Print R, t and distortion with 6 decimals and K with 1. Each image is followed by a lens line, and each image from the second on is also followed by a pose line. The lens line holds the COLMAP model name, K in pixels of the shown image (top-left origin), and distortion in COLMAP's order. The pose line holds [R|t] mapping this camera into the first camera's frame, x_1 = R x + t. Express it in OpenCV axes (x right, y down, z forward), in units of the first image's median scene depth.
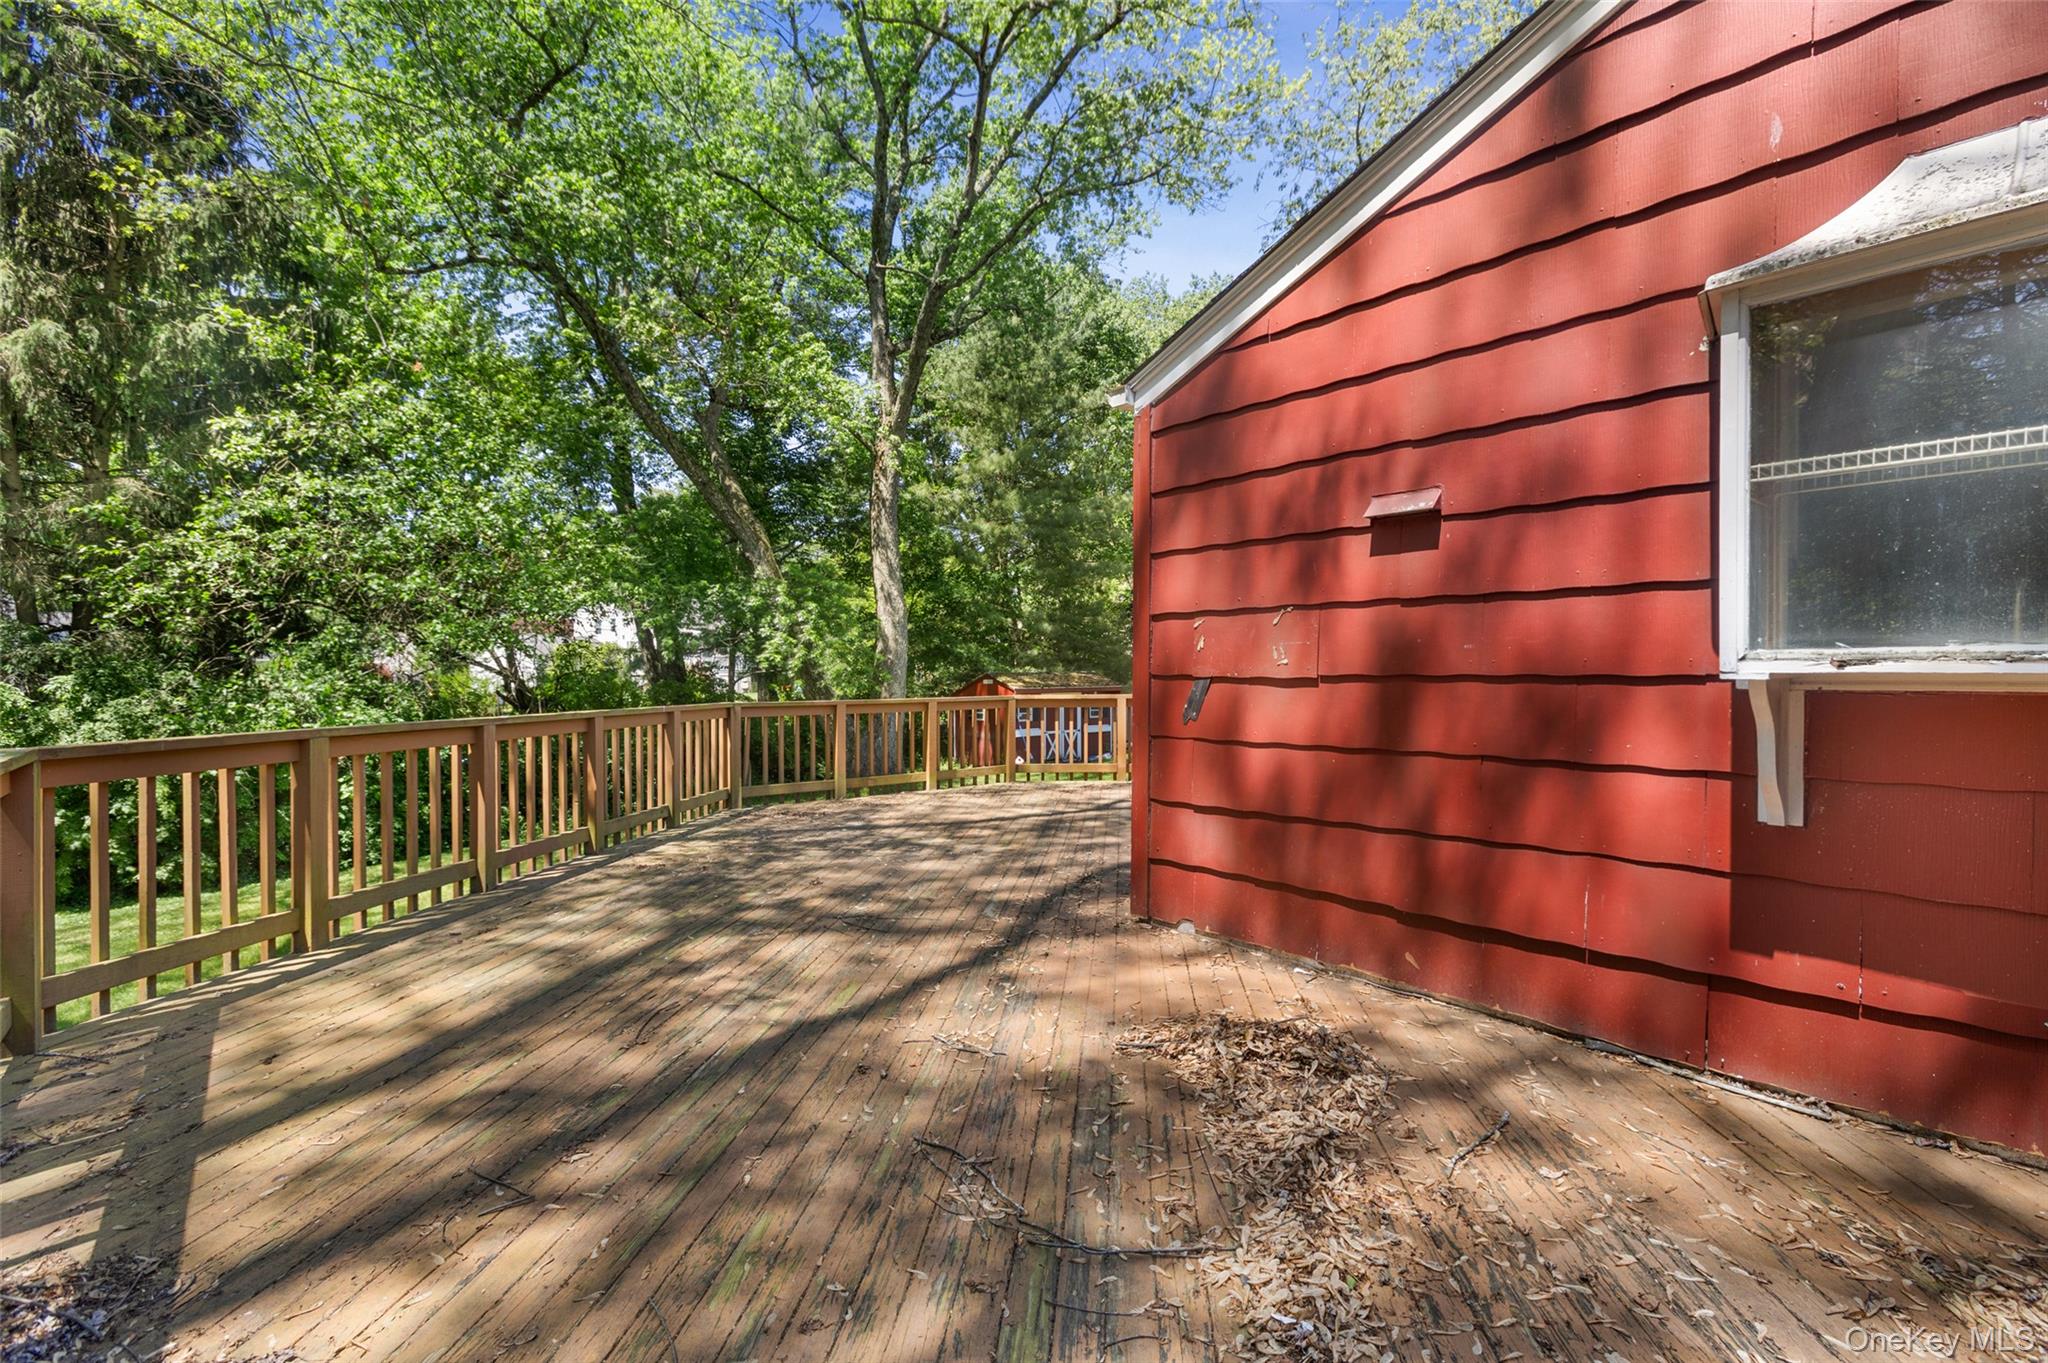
lens RADIAL K [[925.3, 0, 1019.8], [0, 925.3, 670.4], [0, 0, 1]] dist [-0.017944, 0.008583]
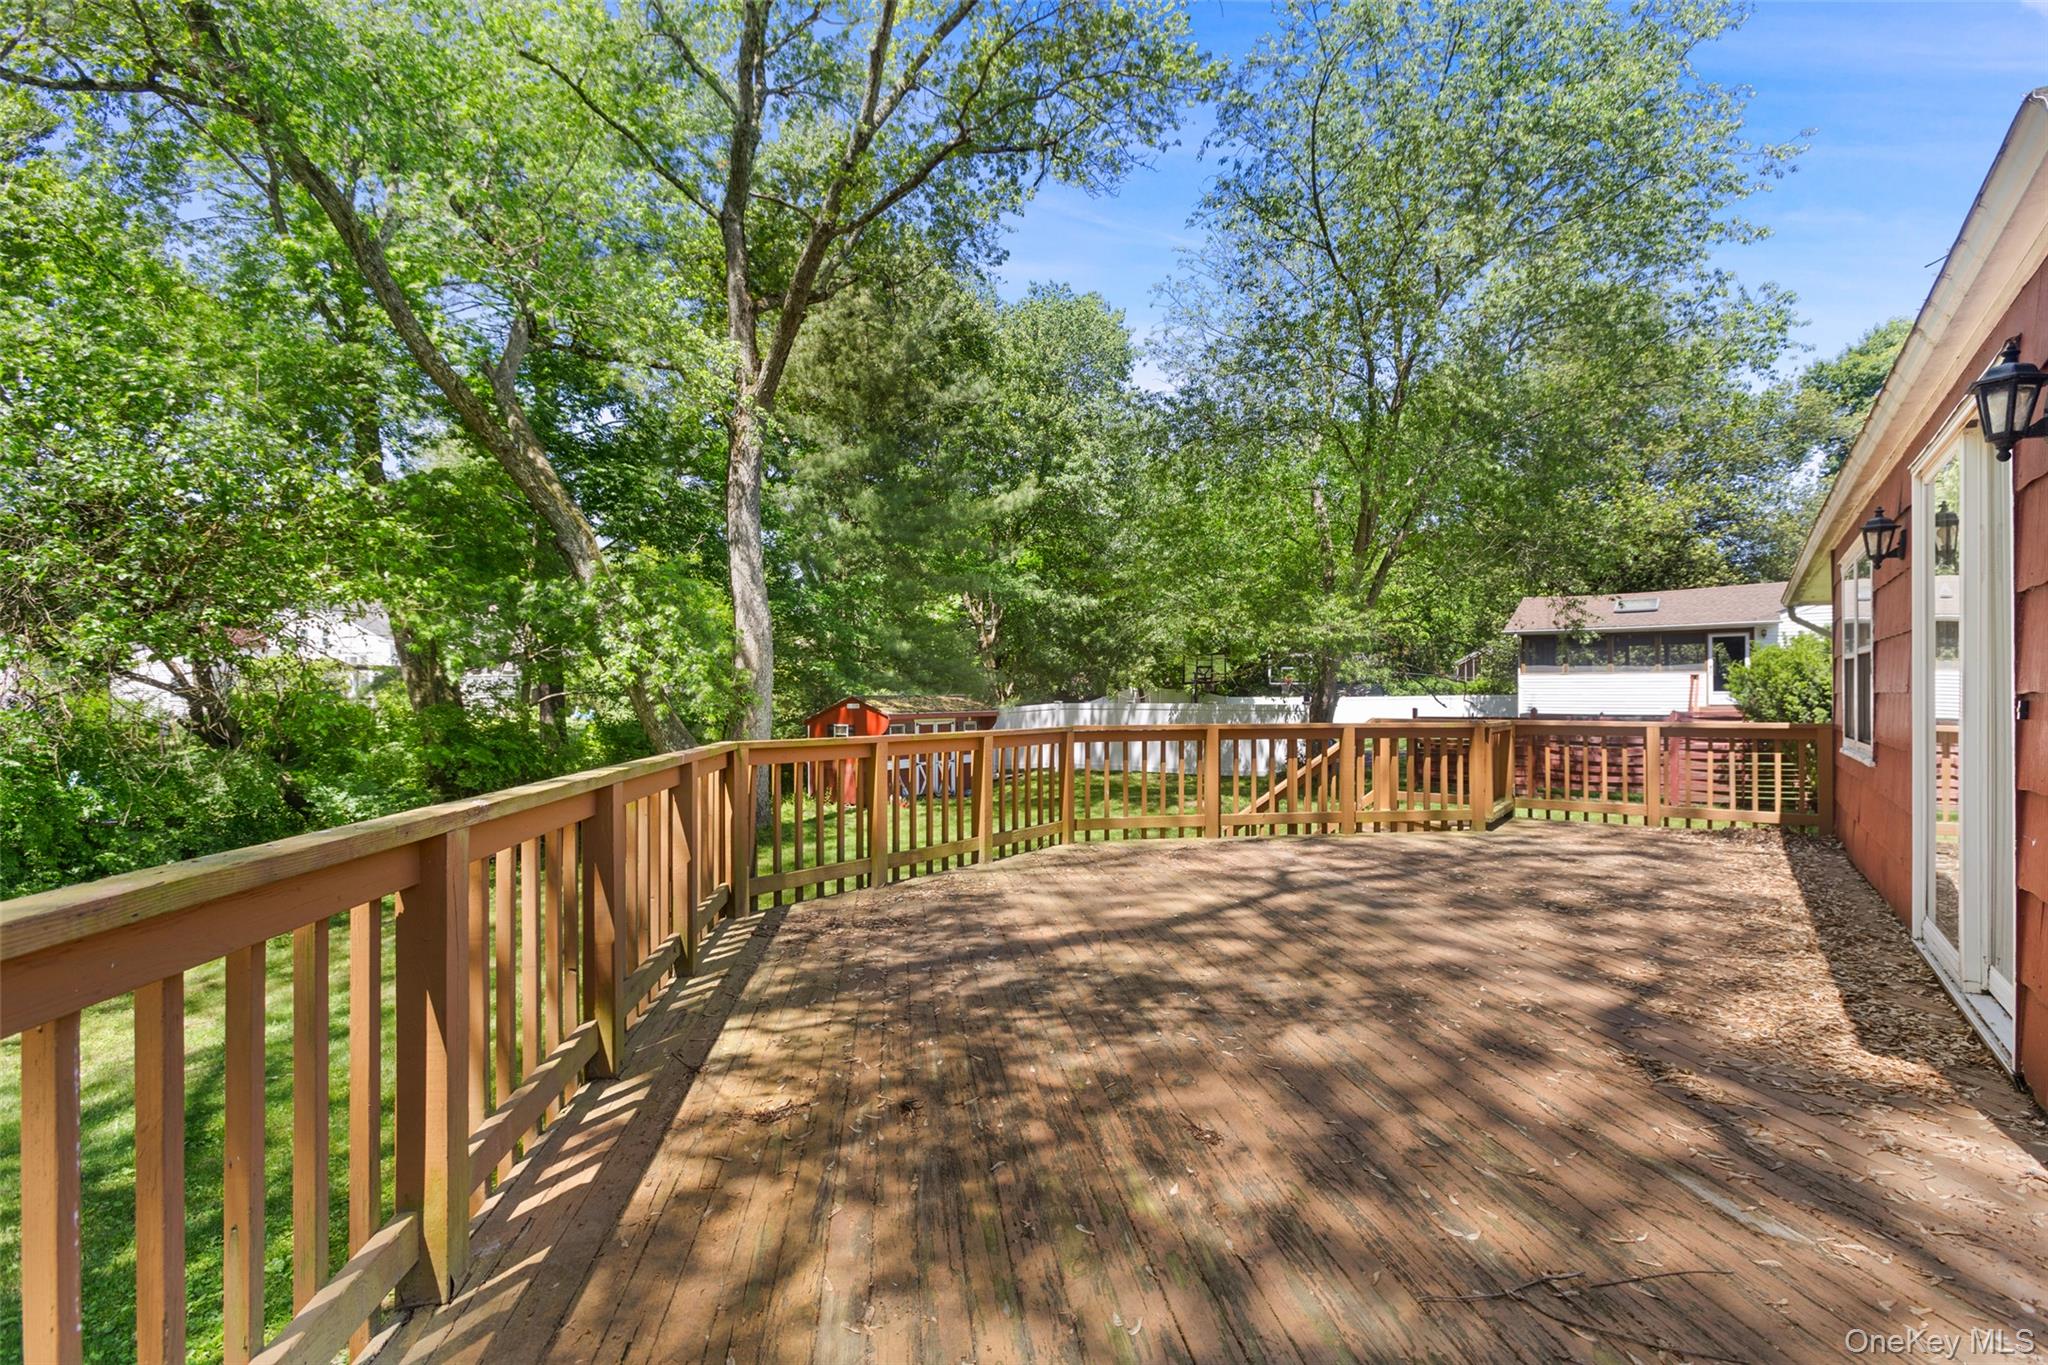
lens RADIAL K [[925.3, 0, 1038.2], [0, 925.3, 694.0], [0, 0, 1]] dist [-0.017944, 0.008583]
pose [[0.967613, 0.000691, 0.252438, -0.100307], [-0.000924, 0.999999, 0.000807, 0.000417], [-0.252437, -0.001015, 0.967613, 0.137060]]
